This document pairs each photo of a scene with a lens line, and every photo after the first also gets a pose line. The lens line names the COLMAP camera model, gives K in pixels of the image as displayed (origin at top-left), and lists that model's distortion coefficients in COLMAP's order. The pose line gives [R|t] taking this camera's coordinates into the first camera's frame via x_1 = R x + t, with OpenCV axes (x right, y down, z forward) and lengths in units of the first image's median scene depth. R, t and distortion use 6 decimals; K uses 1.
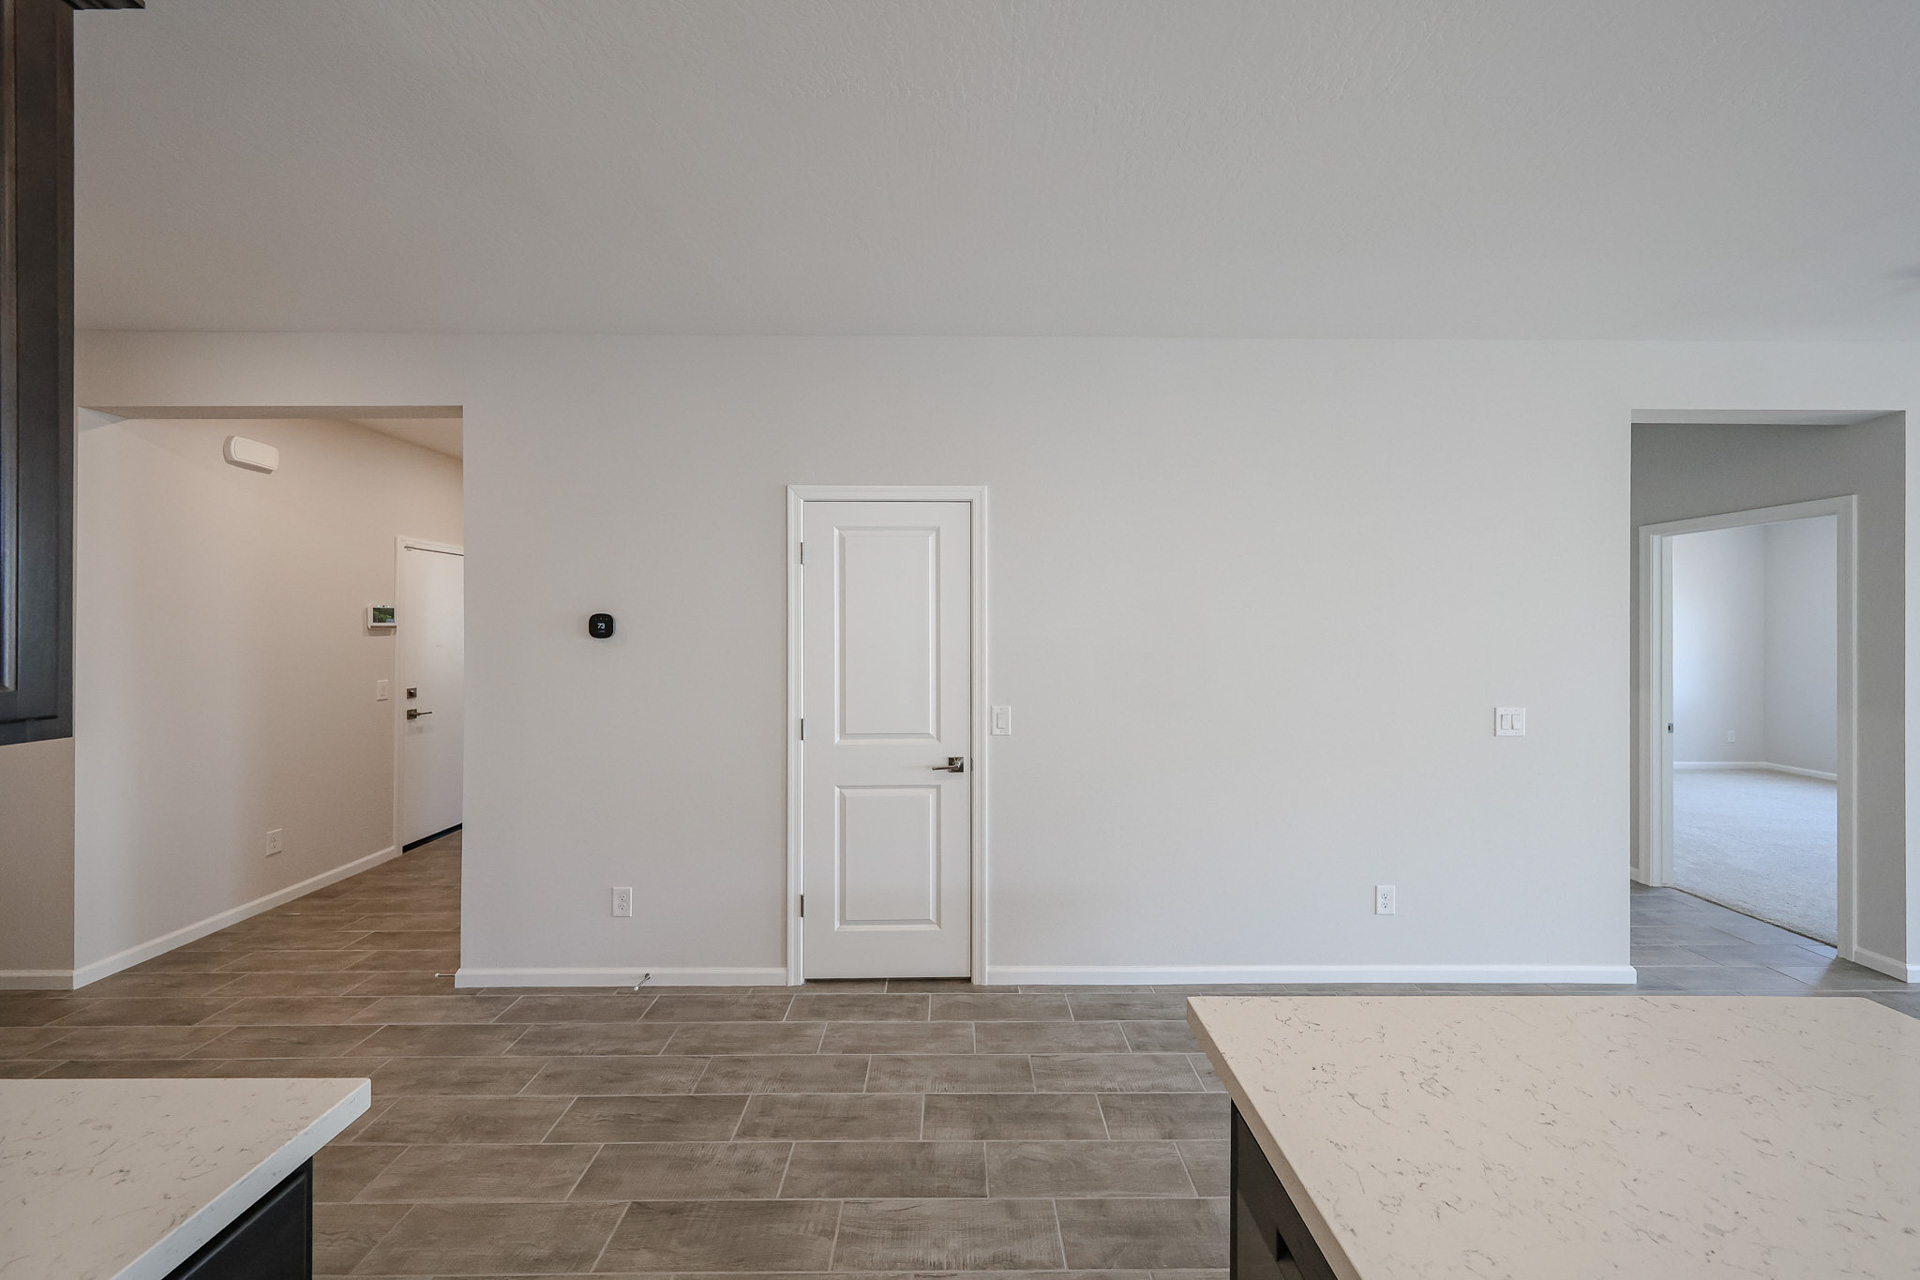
lens RADIAL K [[656.6, 0, 945.4], [0, 656.6, 617.3], [0, 0, 1]] dist [0.003766, -0.000161]
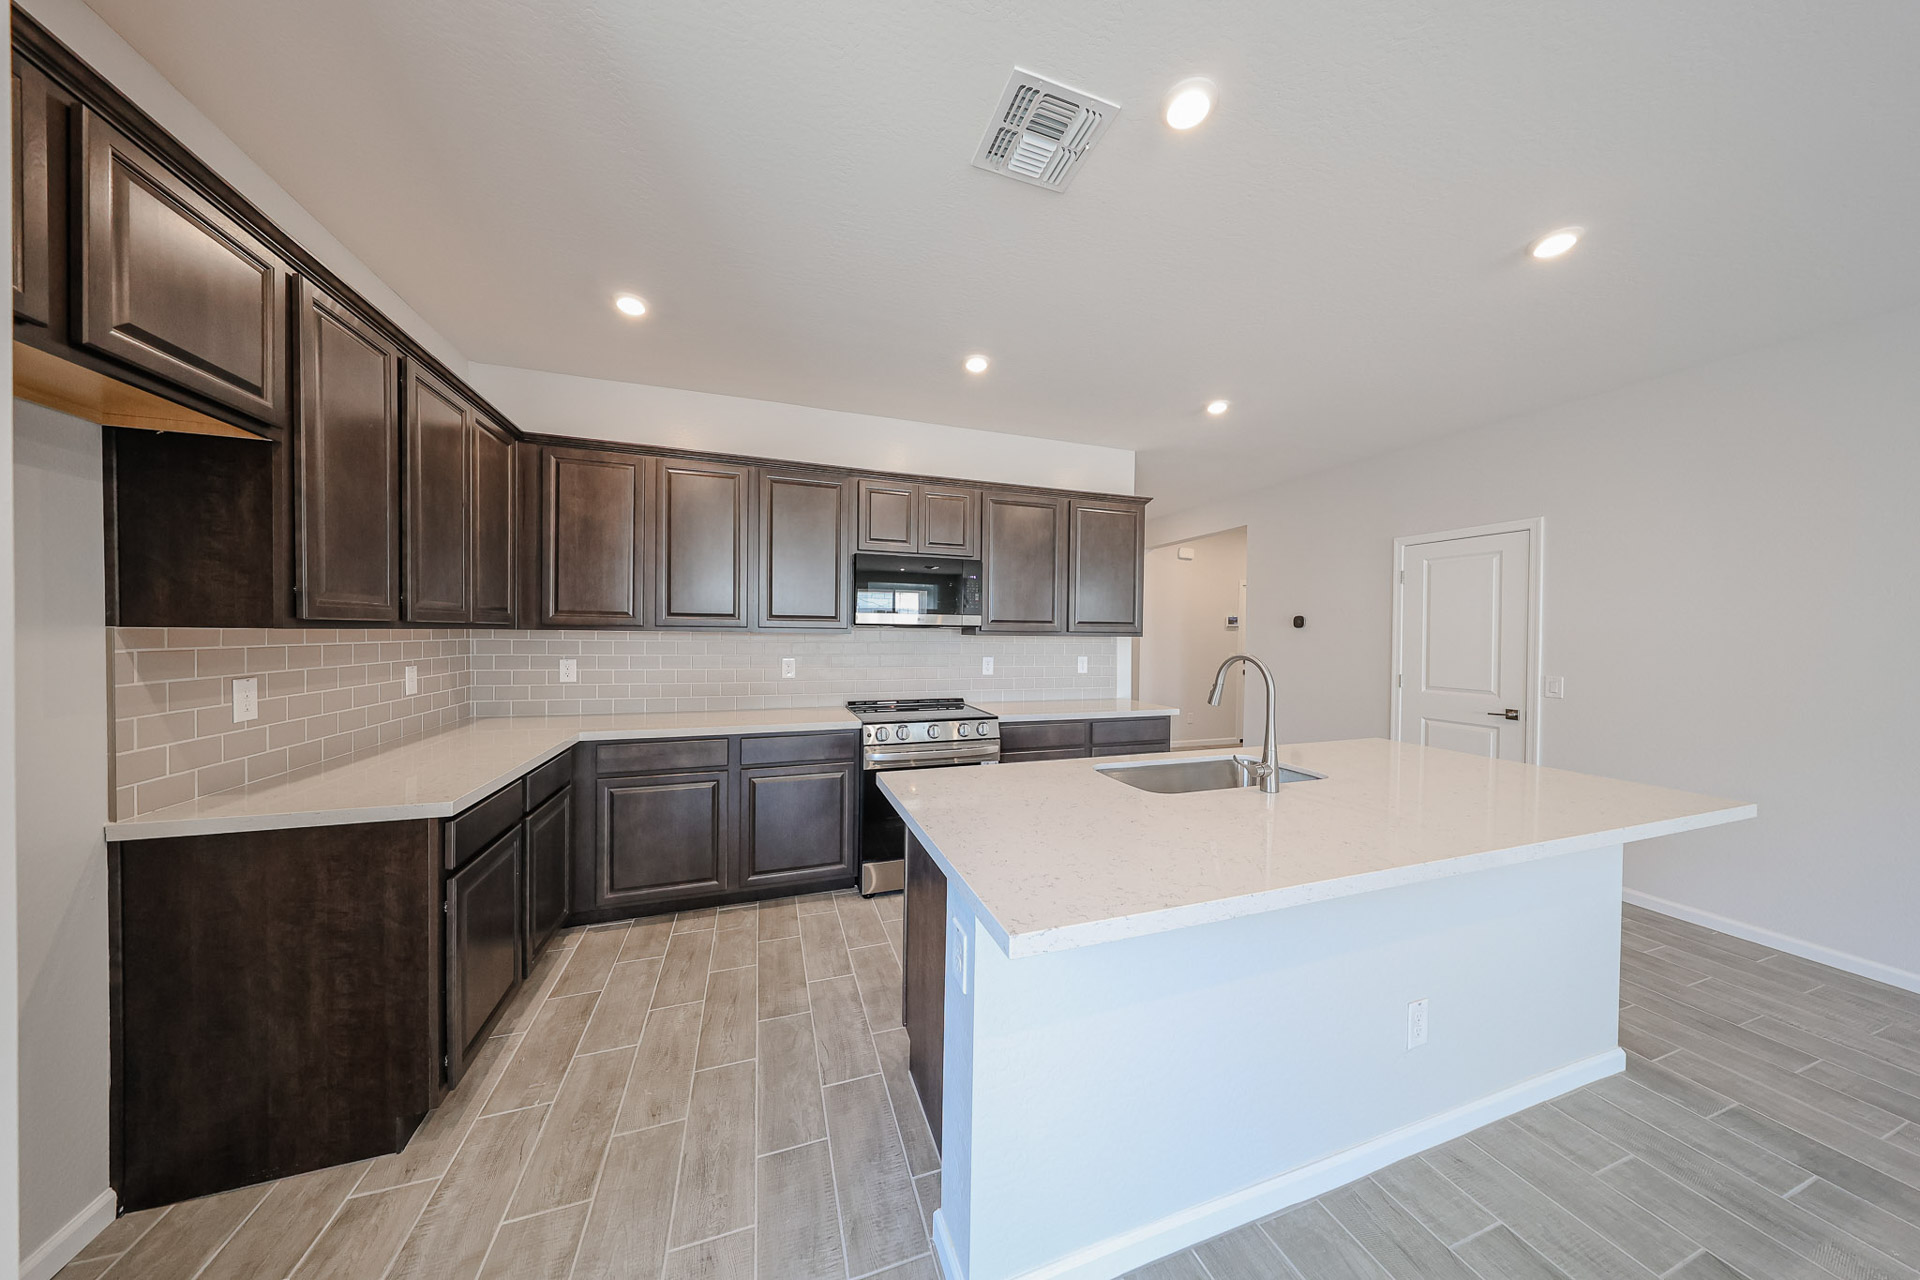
lens RADIAL K [[581.7, 0, 958.2], [0, 581.7, 638.5], [0, 0, 1]] dist [0.001709, 0.000004]
pose [[0.322819, 0.010840, -0.946399, 0.836817], [-0.003904, 0.999941, 0.010122, 0.049296], [0.946453, 0.000427, 0.322842, -0.570112]]
